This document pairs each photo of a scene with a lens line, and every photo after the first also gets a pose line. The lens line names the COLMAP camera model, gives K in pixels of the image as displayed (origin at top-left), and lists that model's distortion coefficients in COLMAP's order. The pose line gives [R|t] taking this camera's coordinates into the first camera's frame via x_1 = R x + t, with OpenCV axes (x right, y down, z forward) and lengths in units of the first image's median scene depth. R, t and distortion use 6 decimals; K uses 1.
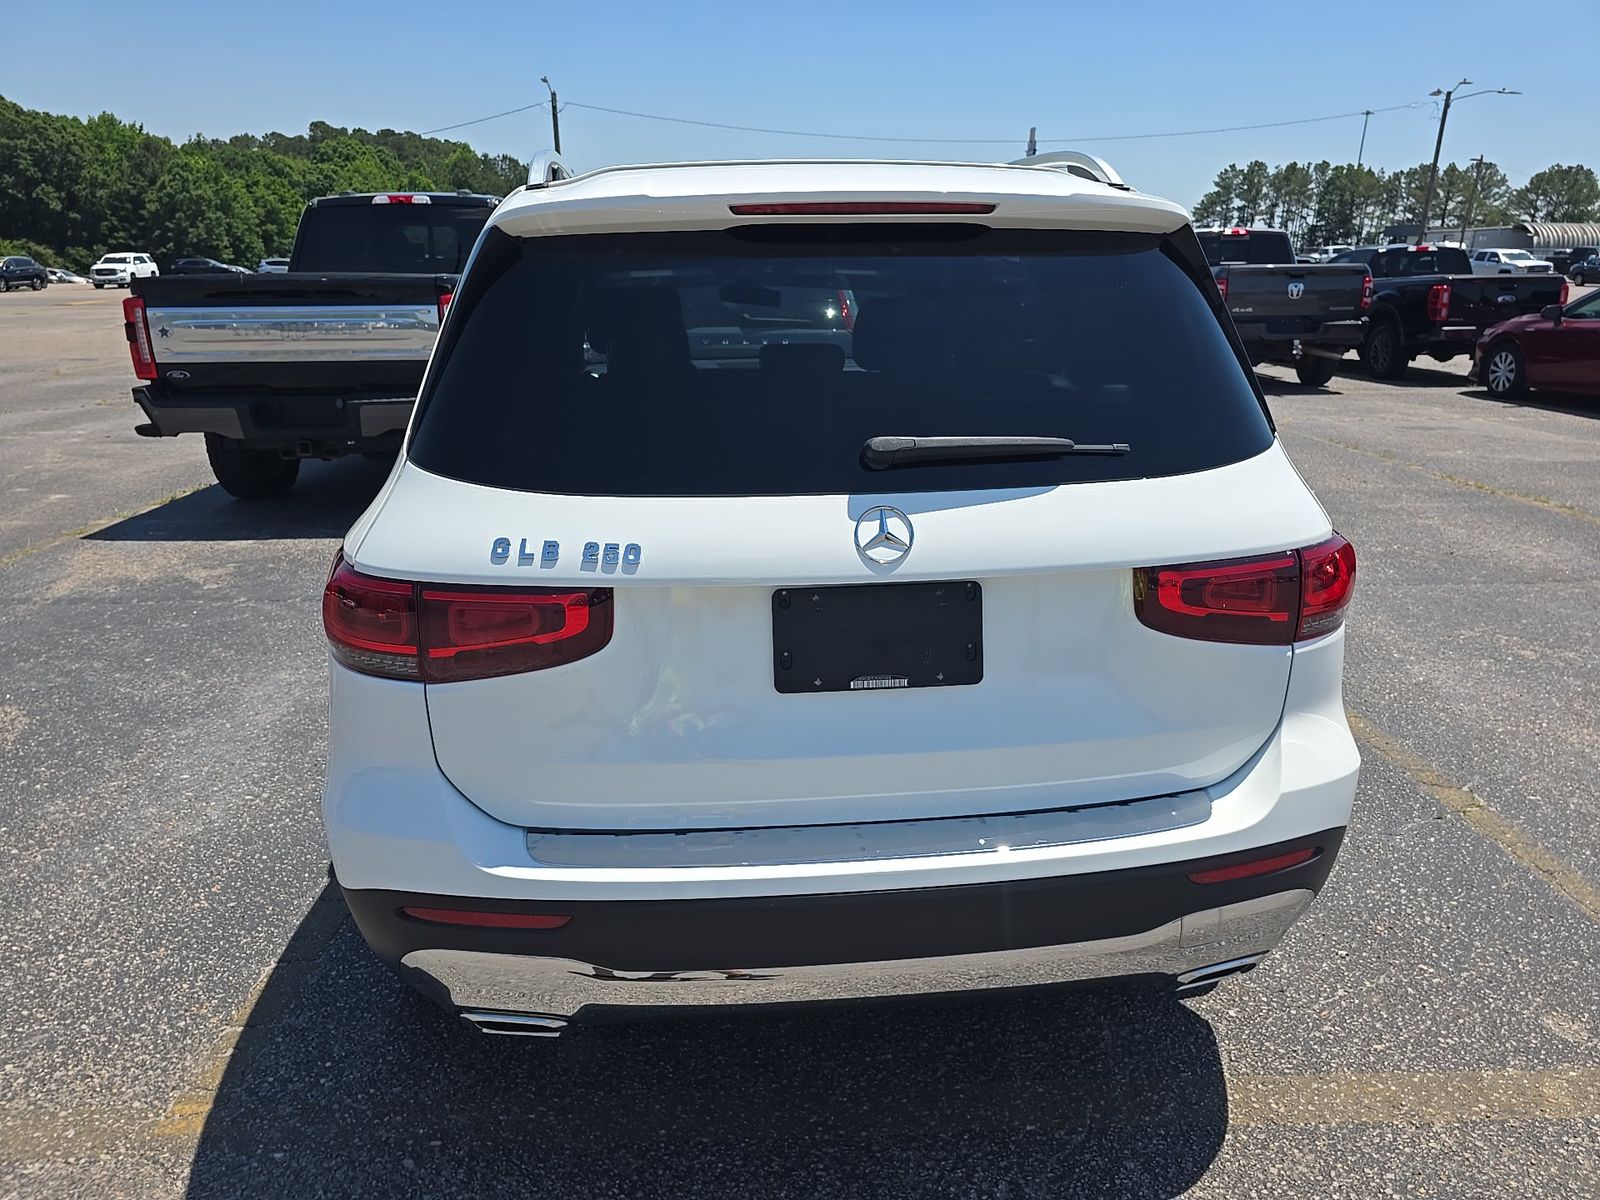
lens RADIAL K [[1125.3, 0, 805.4], [0, 1125.3, 593.5], [0, 0, 1]] dist [0.053348, -0.049741]
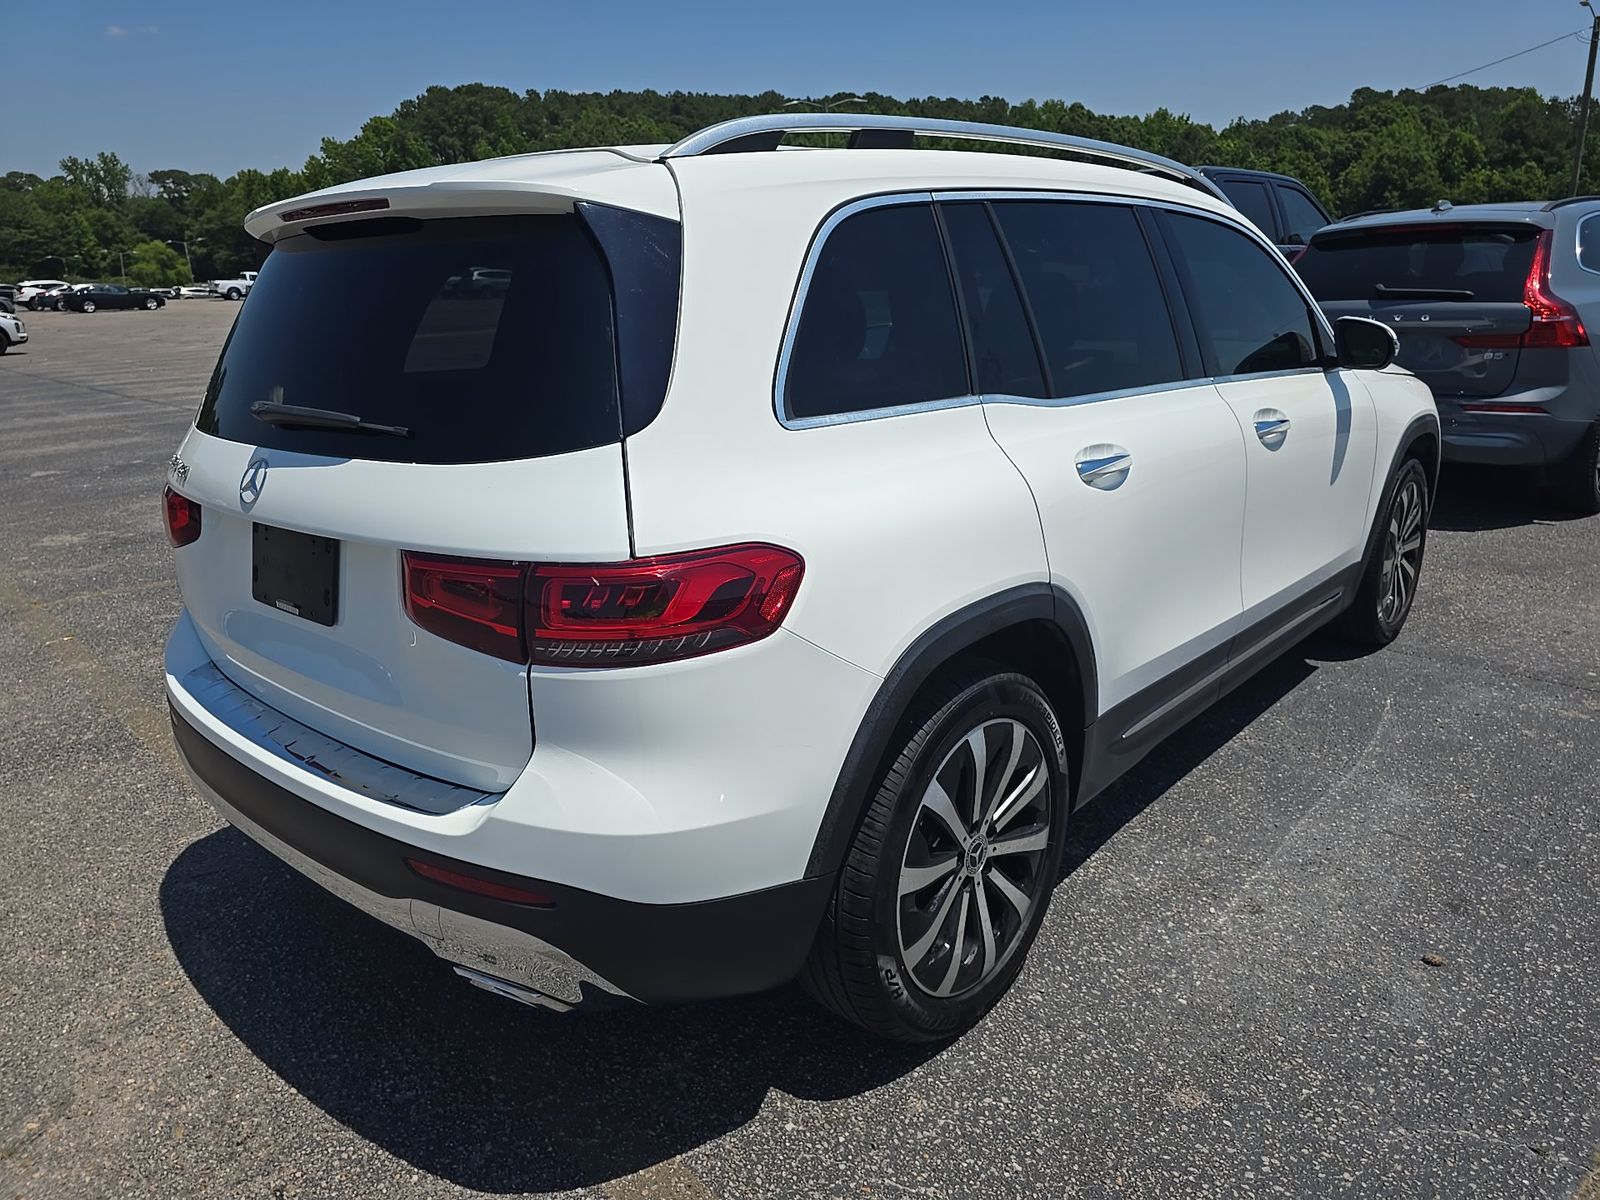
lens RADIAL K [[1125.3, 0, 805.4], [0, 1125.3, 593.5], [0, 0, 1]] dist [0.053348, -0.049741]
pose [[0.637140, 0.193542, -0.746052, 0.080838], [-0.177161, 0.978816, 0.102628, -0.009575], [0.750111, 0.066783, 0.657931, 0.037461]]
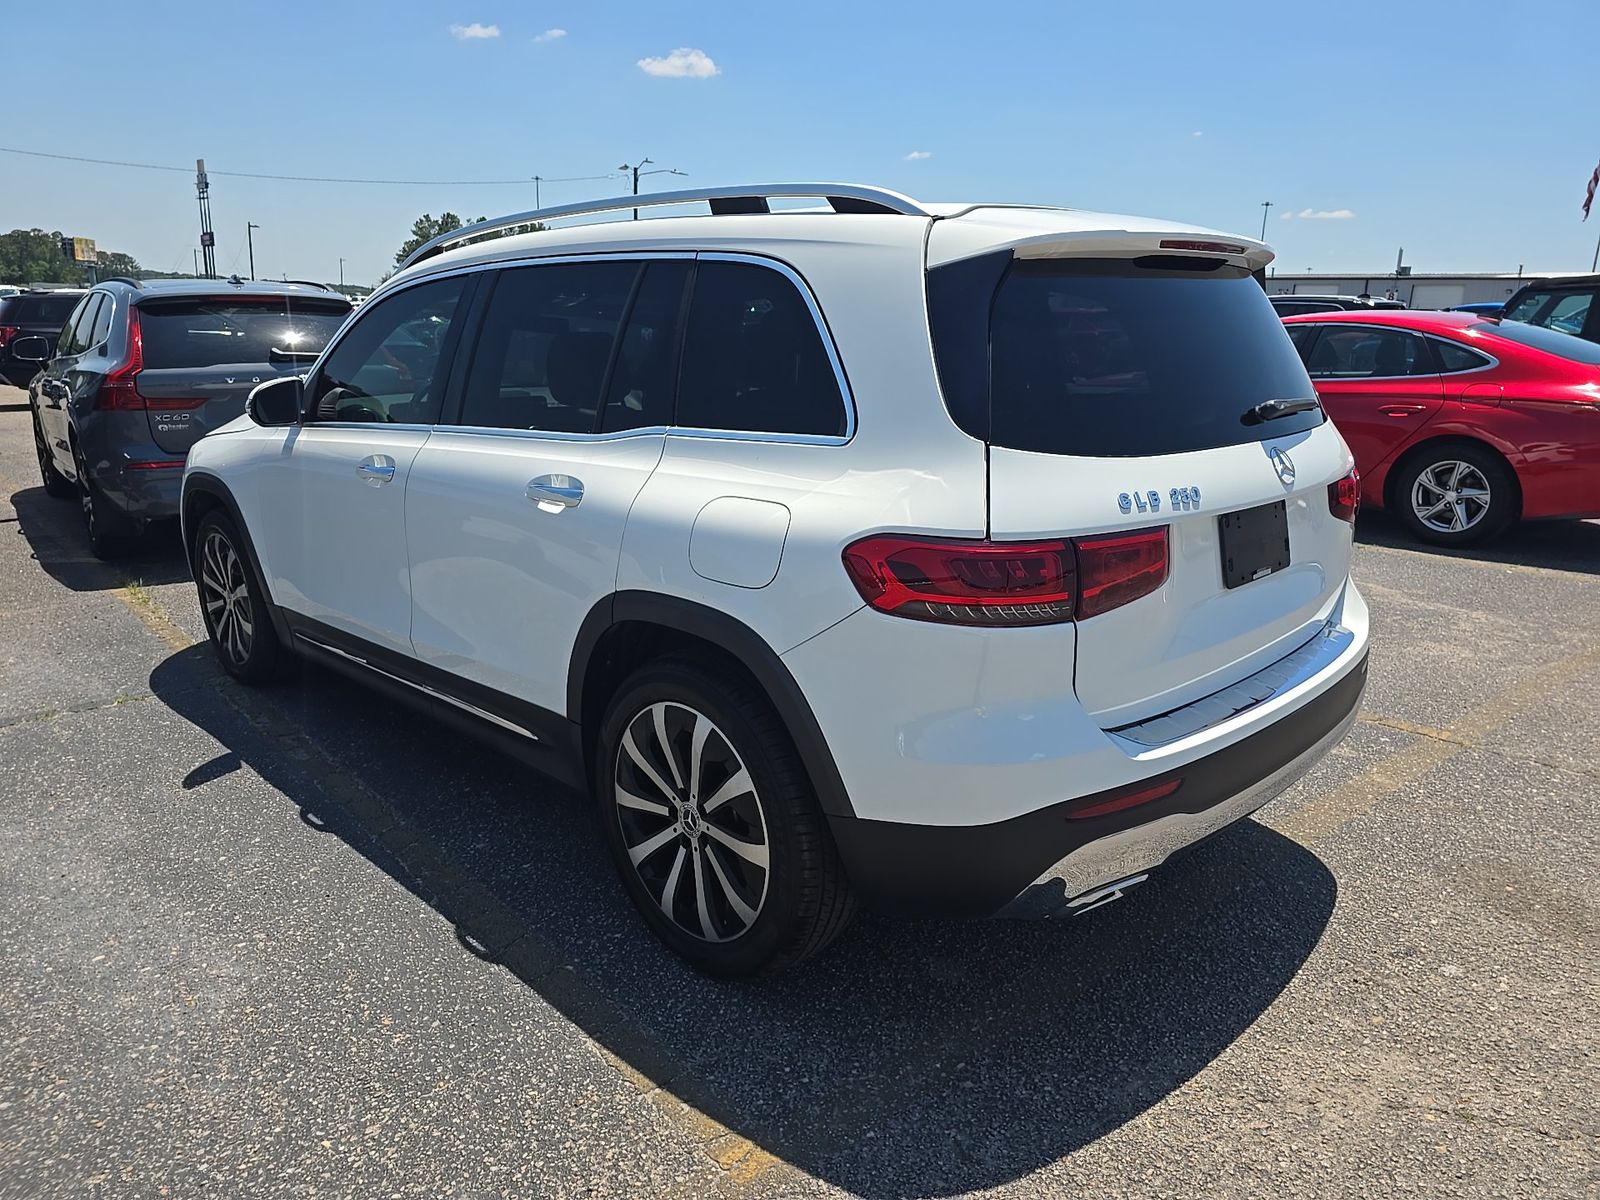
lens RADIAL K [[1125.3, 0, 805.4], [0, 1125.3, 593.5], [0, 0, 1]] dist [0.053348, -0.049741]
pose [[0.766894, -0.146579, 0.624810, -0.079063], [0.170562, 0.985107, 0.021755, -0.001546], [-0.618694, 0.089885, 0.780474, 0.014060]]
